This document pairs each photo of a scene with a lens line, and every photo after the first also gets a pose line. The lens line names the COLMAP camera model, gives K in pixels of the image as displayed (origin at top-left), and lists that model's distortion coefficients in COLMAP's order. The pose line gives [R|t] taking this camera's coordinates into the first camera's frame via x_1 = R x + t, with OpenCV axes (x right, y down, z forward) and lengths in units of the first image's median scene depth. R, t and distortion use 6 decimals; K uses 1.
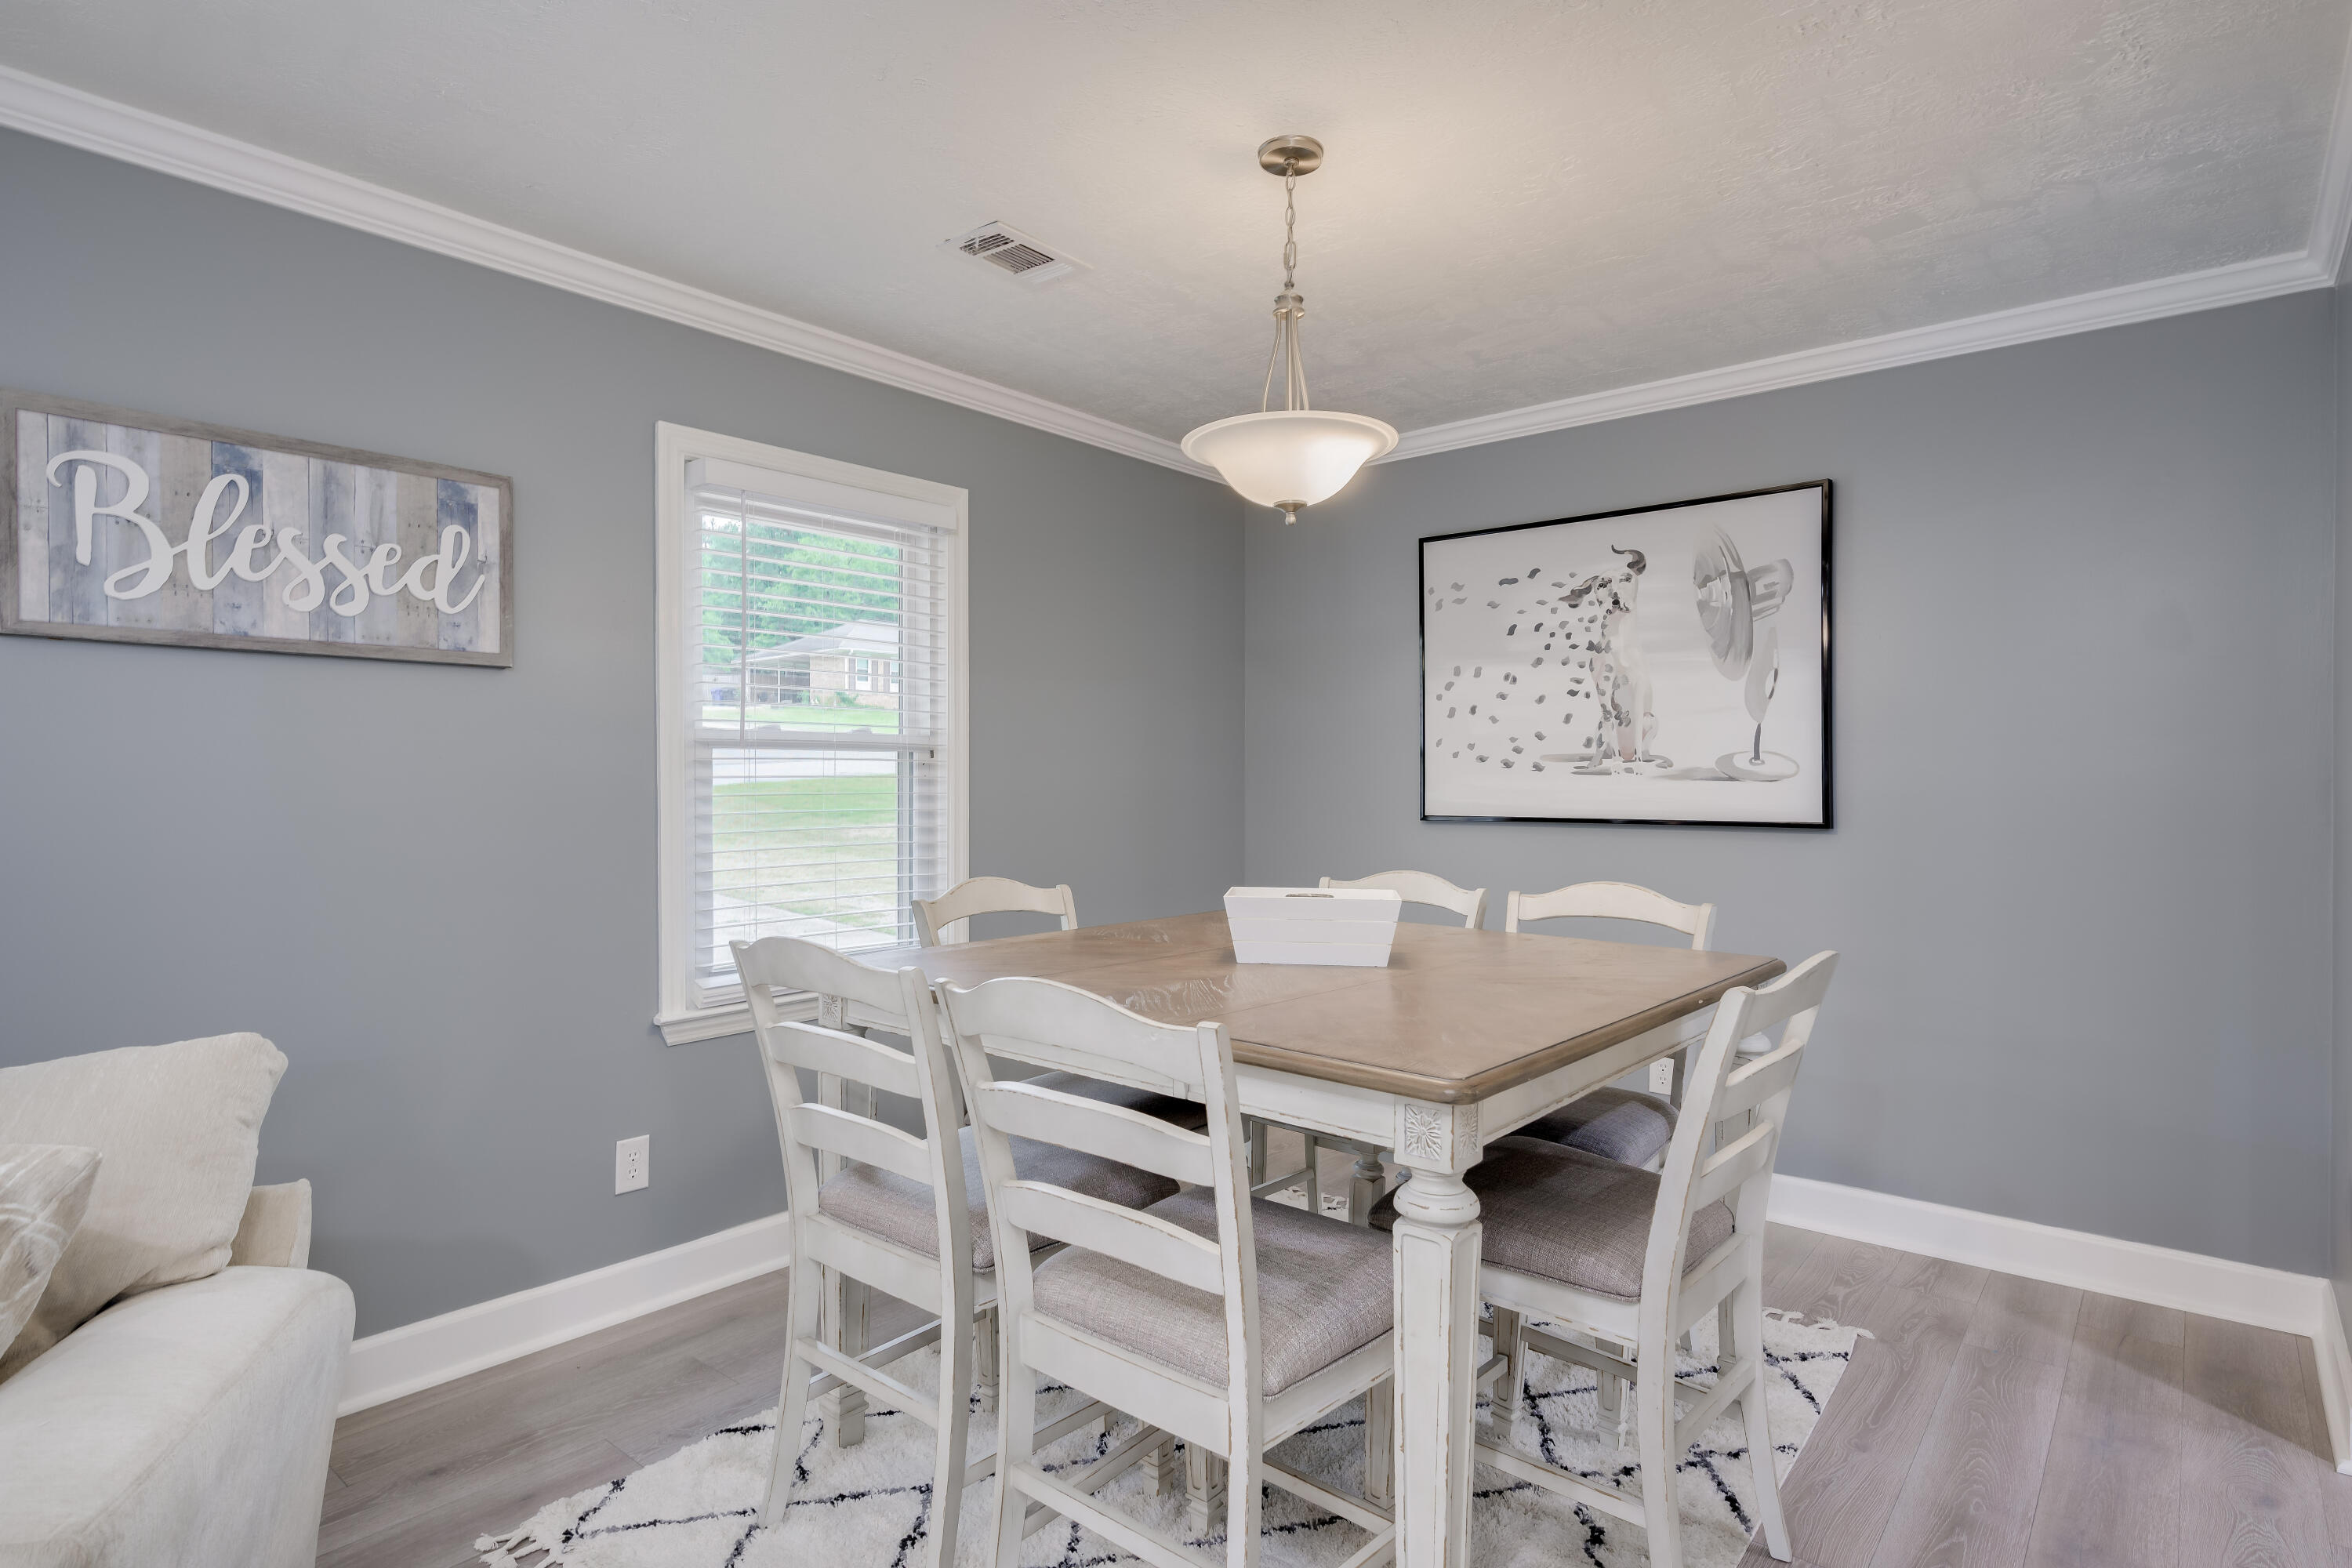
lens RADIAL K [[1237.2, 0, 1170.7], [0, 1237.2, 790.2], [0, 0, 1]] dist [-0.004082, 0.000831]
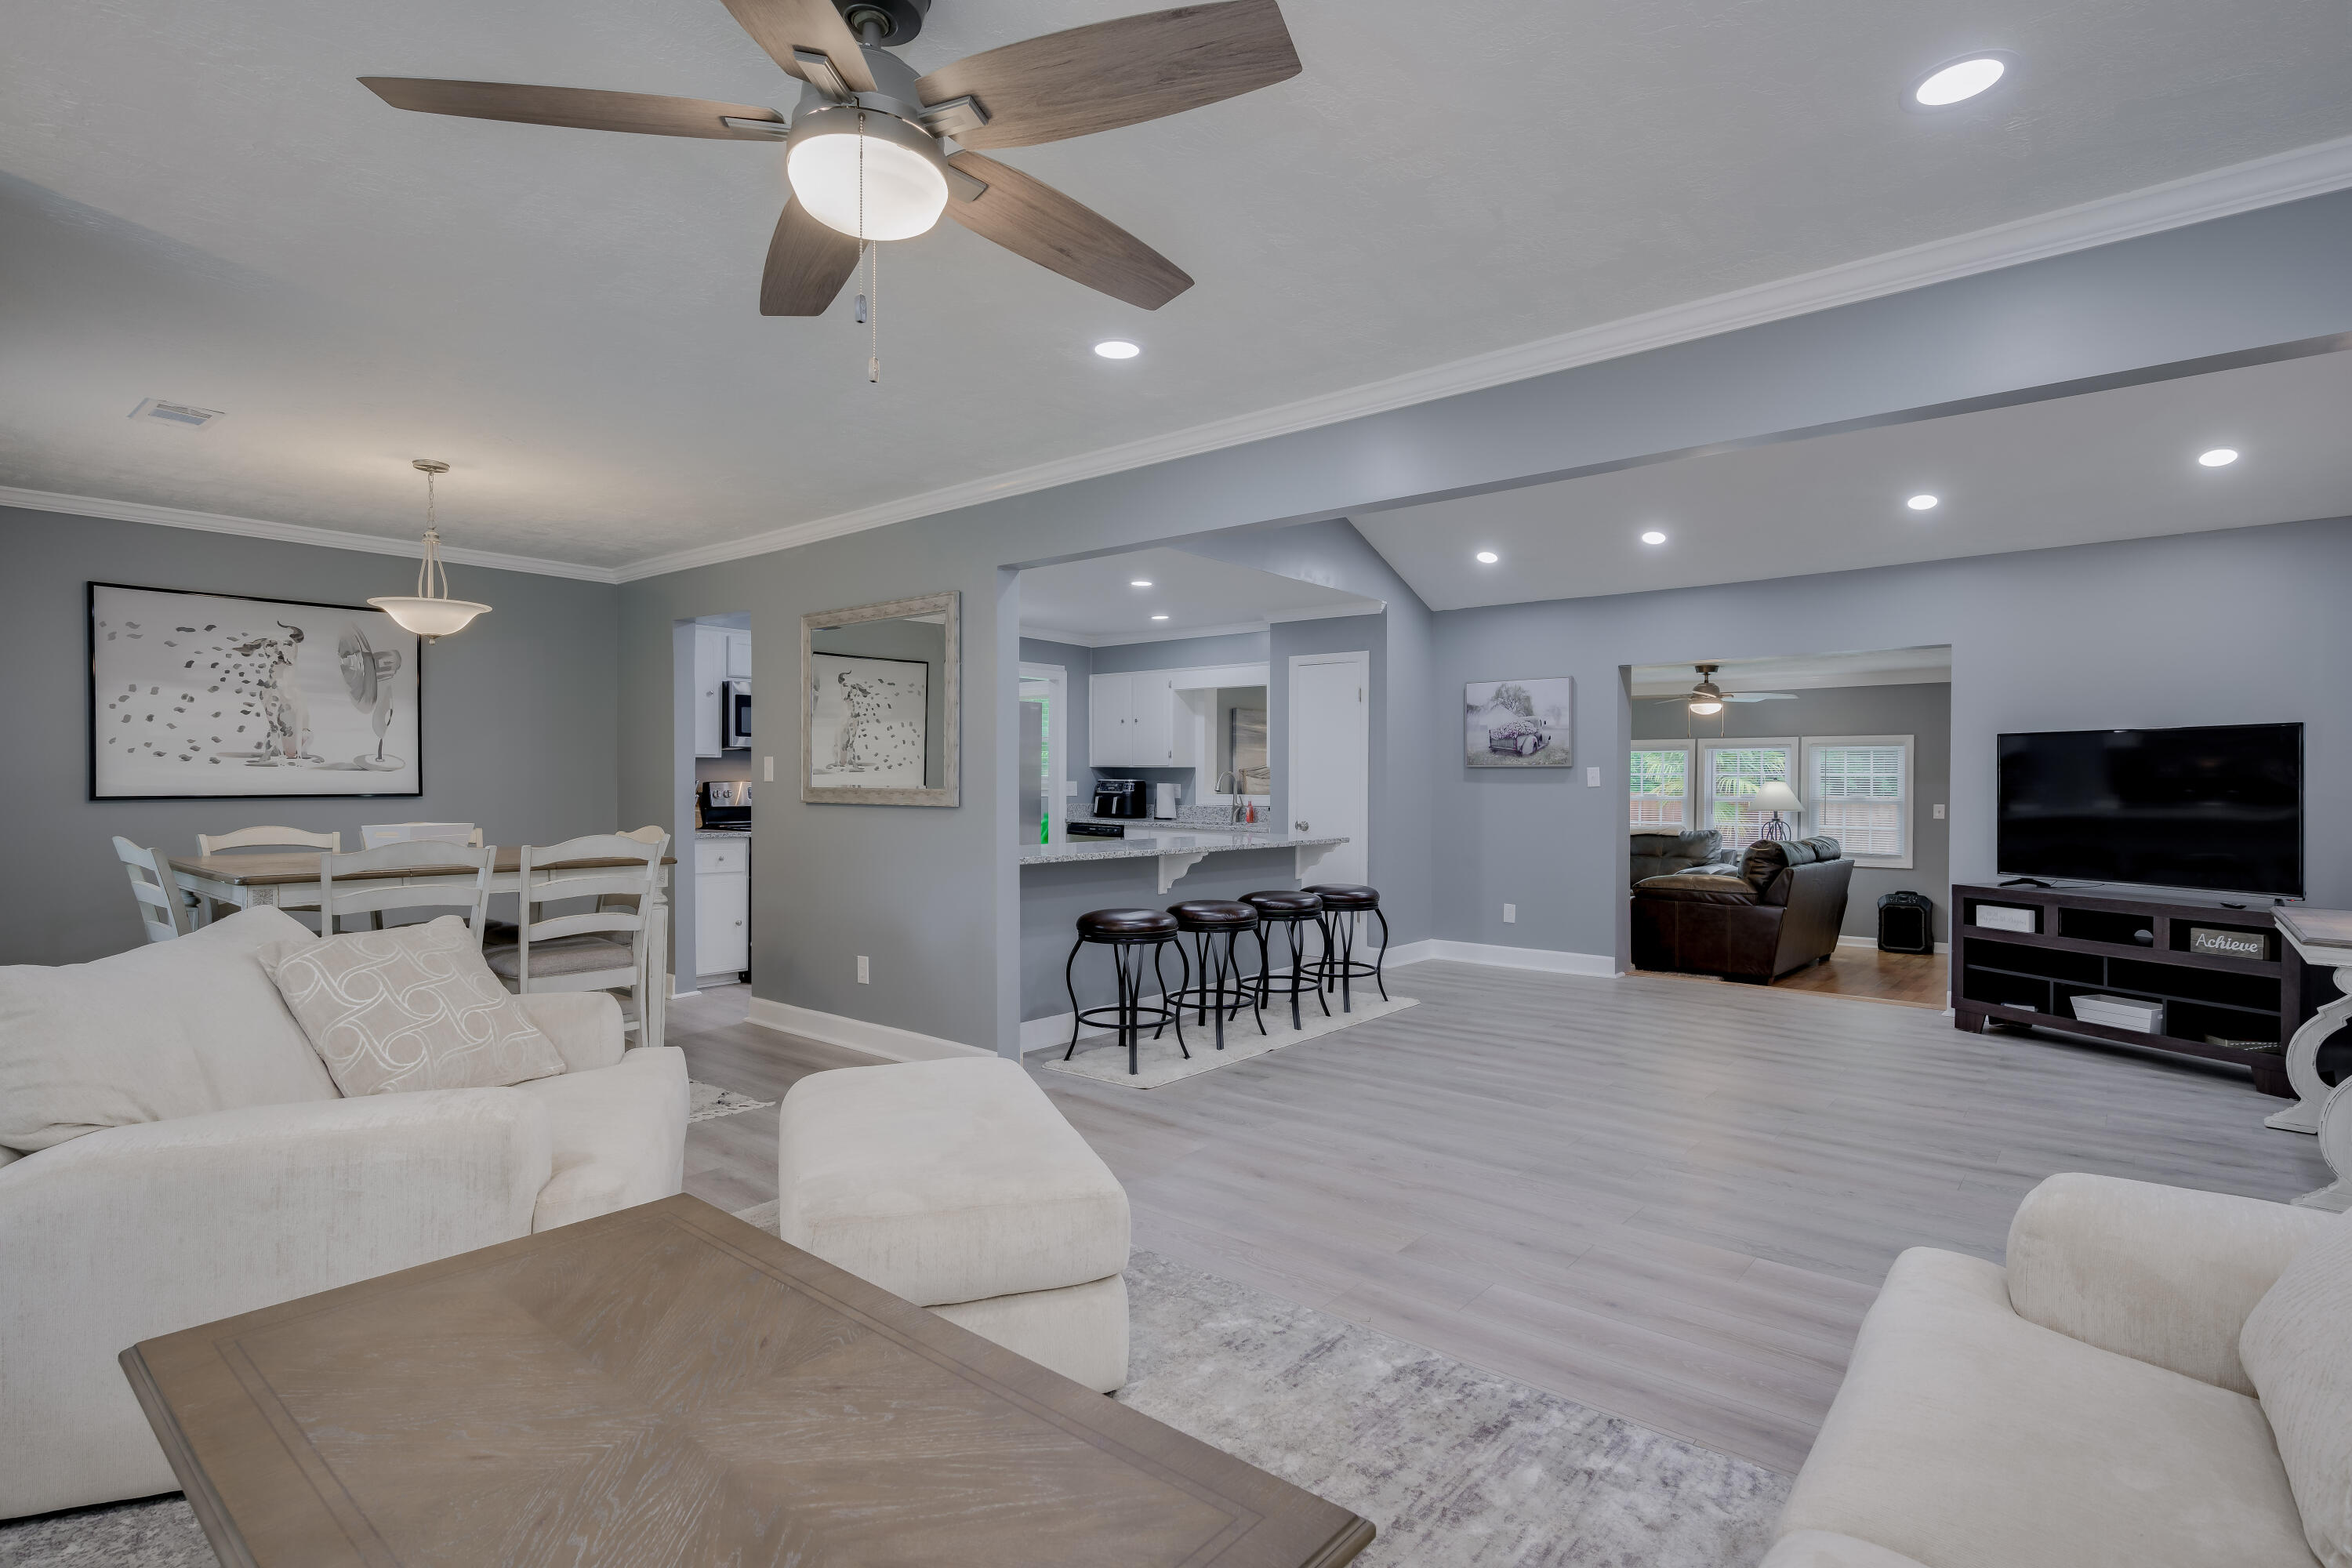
lens RADIAL K [[1184.9, 0, 1196.4], [0, 1184.9, 778.4], [0, 0, 1]] dist [-0.003291, 0.001114]
pose [[-0.008690, -0.001199, 0.999962, -1.778494], [0.005867, 0.999982, 0.001250, 0.011663], [-0.999945, 0.005878, -0.008683, -0.238700]]
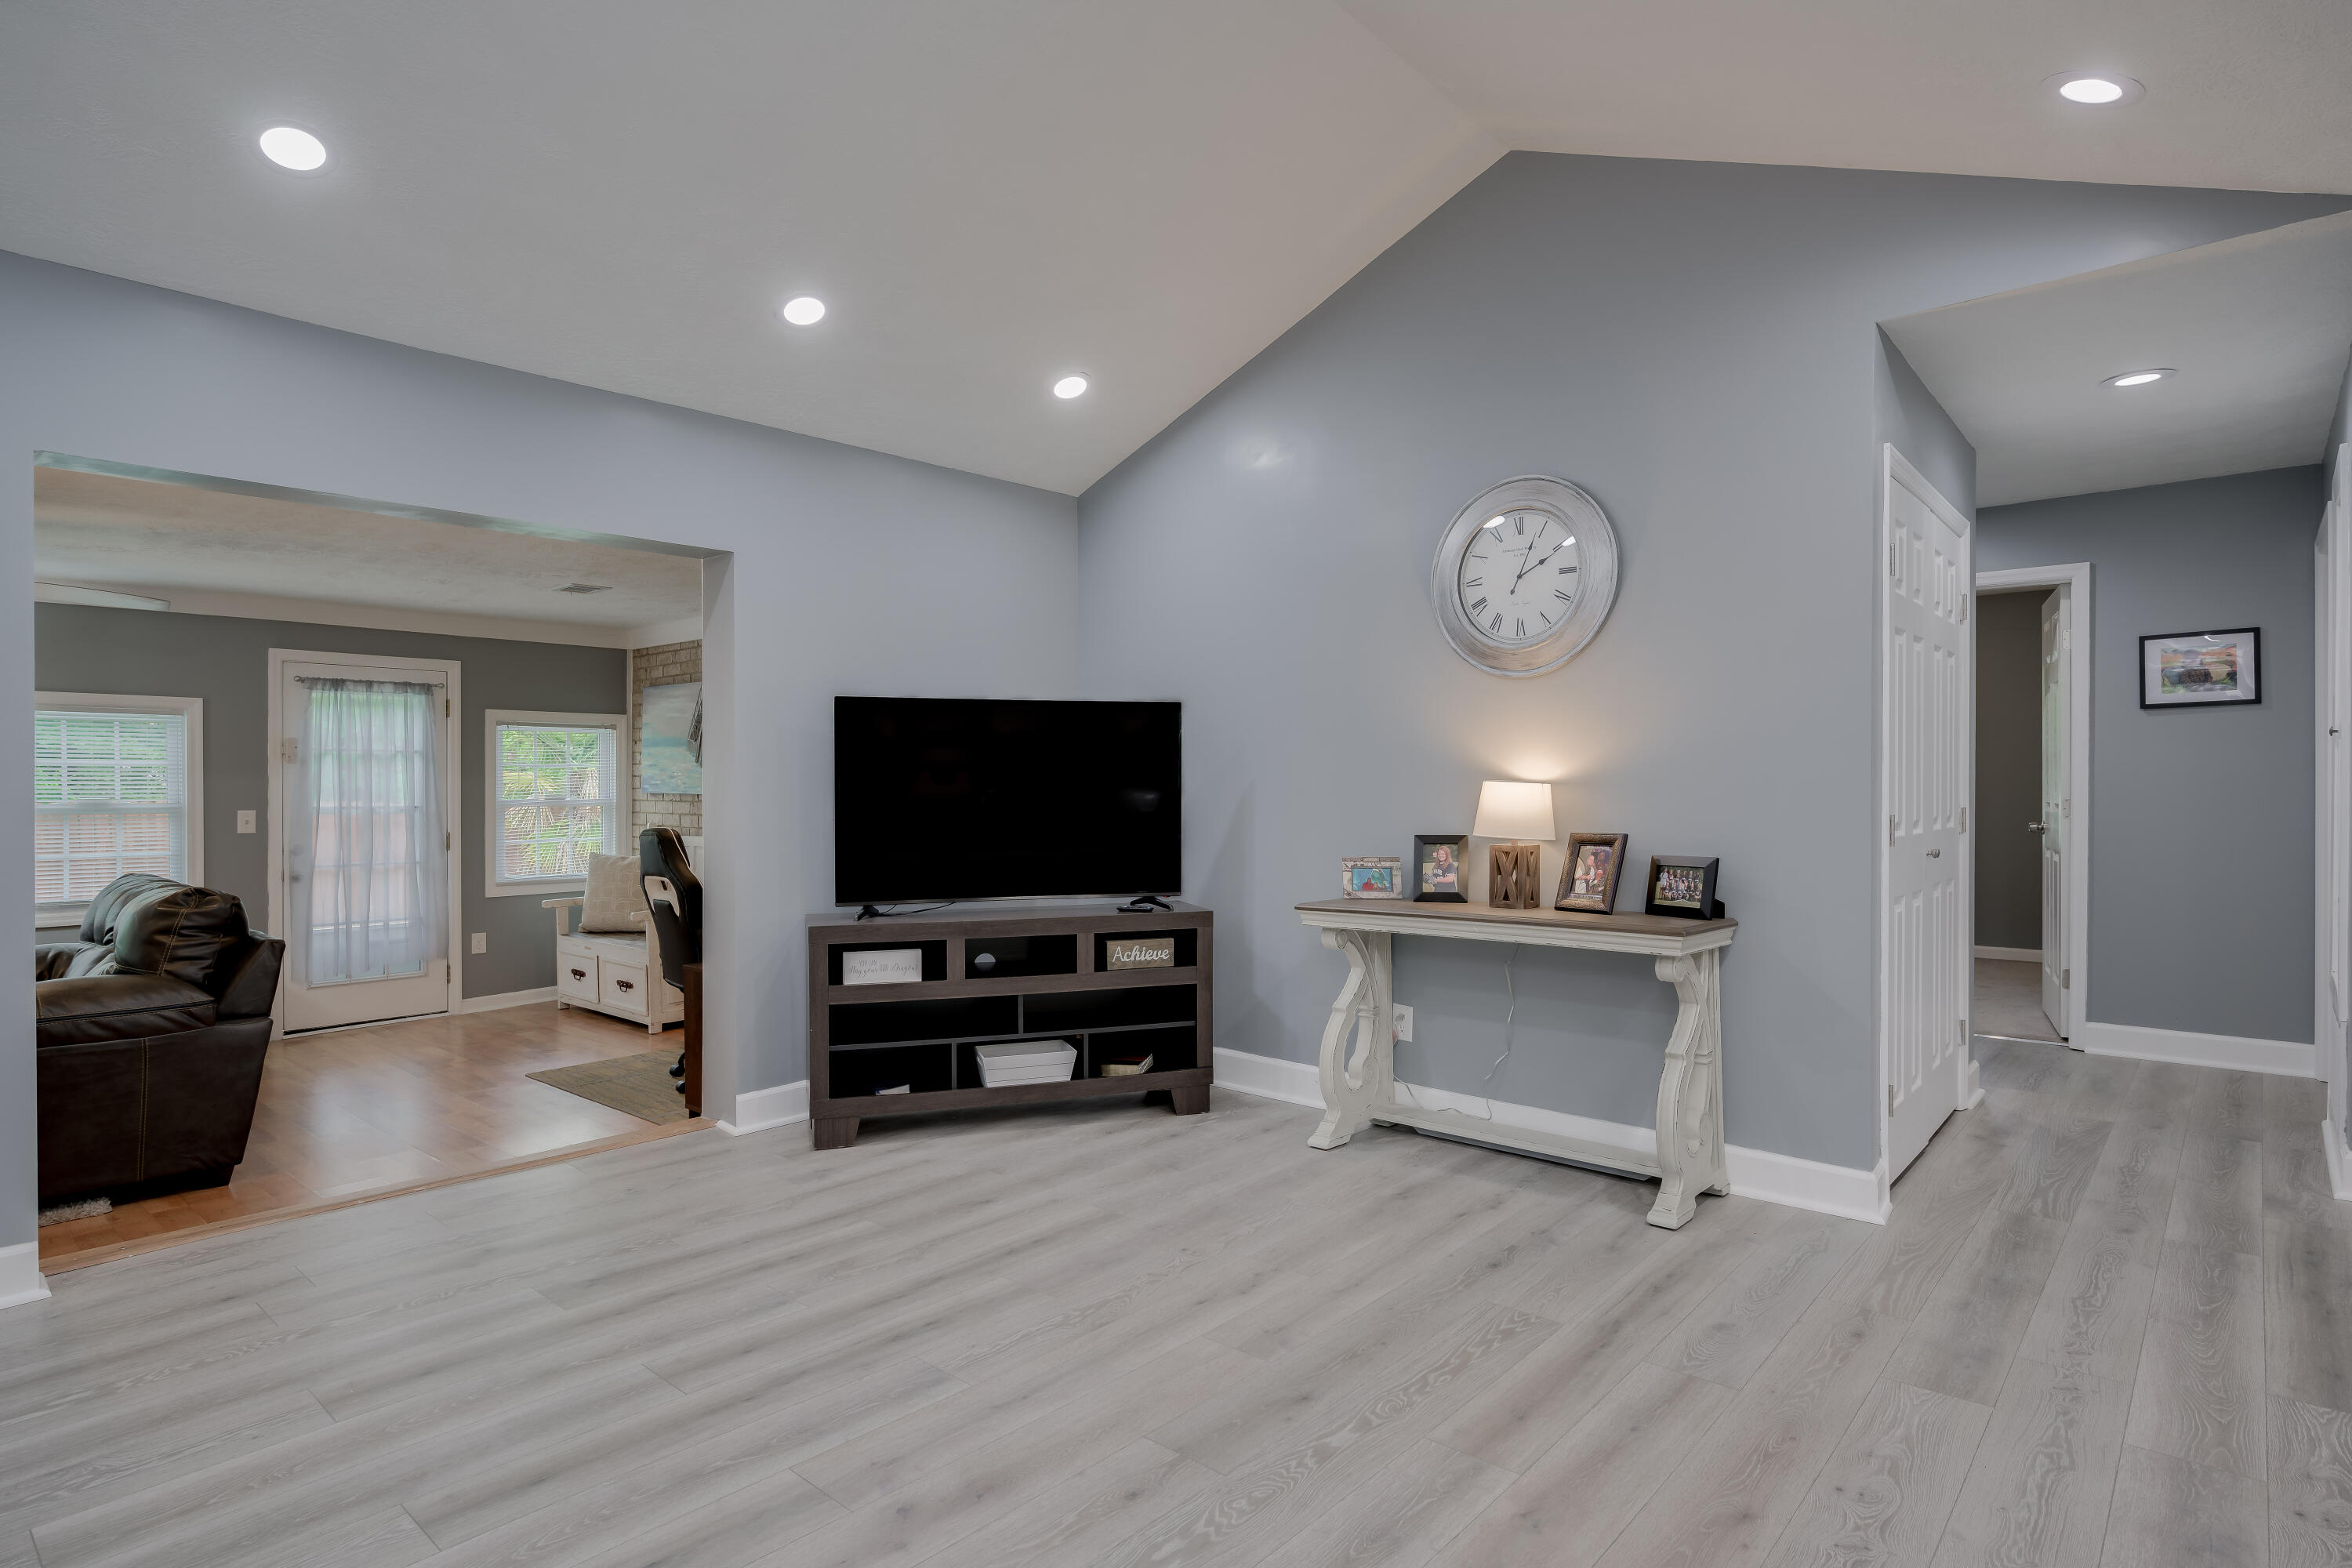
lens RADIAL K [[1237.2, 0, 1158.2], [0, 1237.2, 794.8], [0, 0, 1]] dist [-0.004082, 0.000831]
pose [[-0.999395, 0.001160, 0.034768, 0.126695], [0.001860, 0.999796, 0.020121, 0.035337], [-0.034738, 0.020174, -0.999193, -0.201737]]
